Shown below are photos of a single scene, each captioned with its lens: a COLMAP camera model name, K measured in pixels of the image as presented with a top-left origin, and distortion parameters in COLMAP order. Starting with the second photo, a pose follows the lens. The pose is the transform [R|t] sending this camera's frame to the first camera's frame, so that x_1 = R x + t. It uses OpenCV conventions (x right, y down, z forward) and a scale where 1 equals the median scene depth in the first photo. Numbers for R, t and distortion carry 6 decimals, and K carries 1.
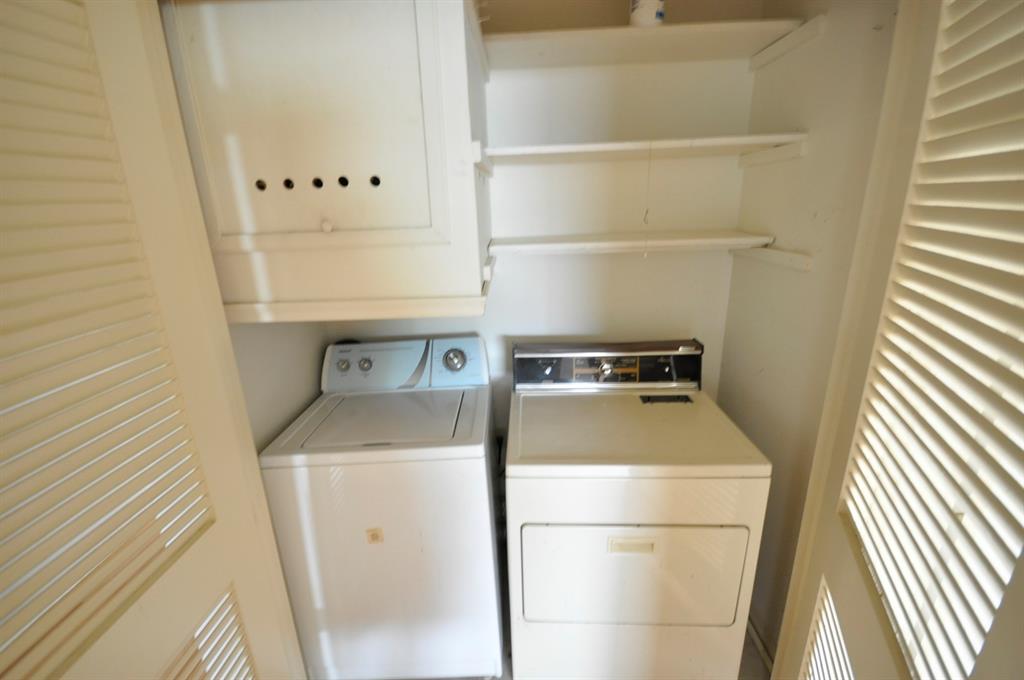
lens RADIAL K [[447.9, 0, 507.8], [0, 447.9, 340.7], [0, 0, 1]] dist [0.008062, -0.007569]
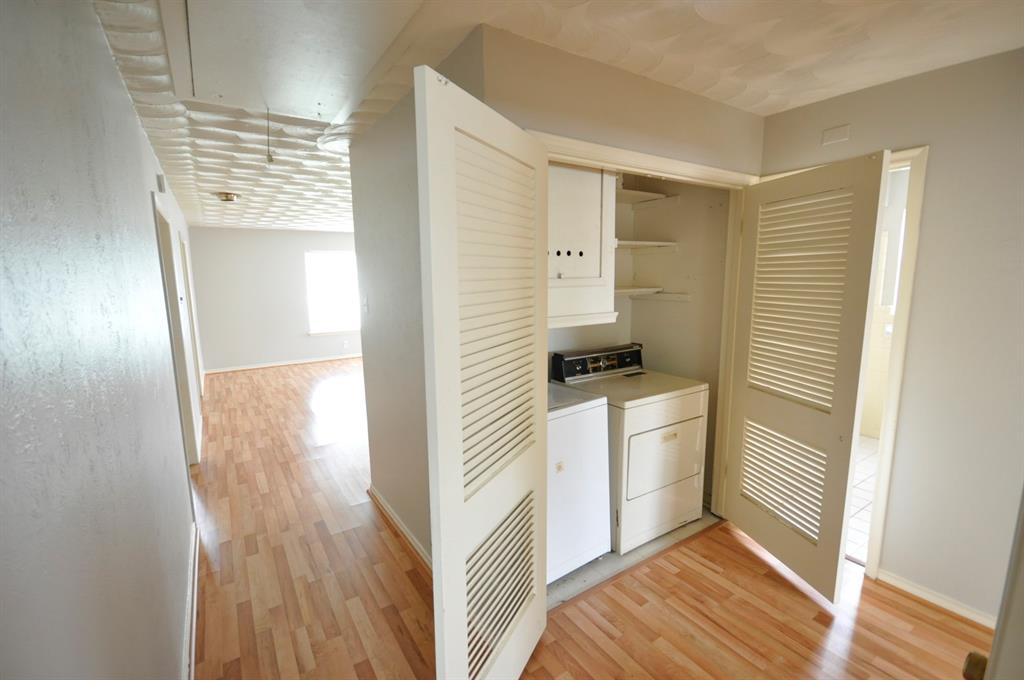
lens RADIAL K [[447.9, 0, 508.1], [0, 447.9, 340.1], [0, 0, 1]] dist [0.008062, -0.007569]
pose [[0.816163, -0.061808, 0.574506, -1.177155], [0.156604, 0.980711, -0.116968, 0.133680], [-0.556195, 0.185435, 0.810100, -0.235854]]
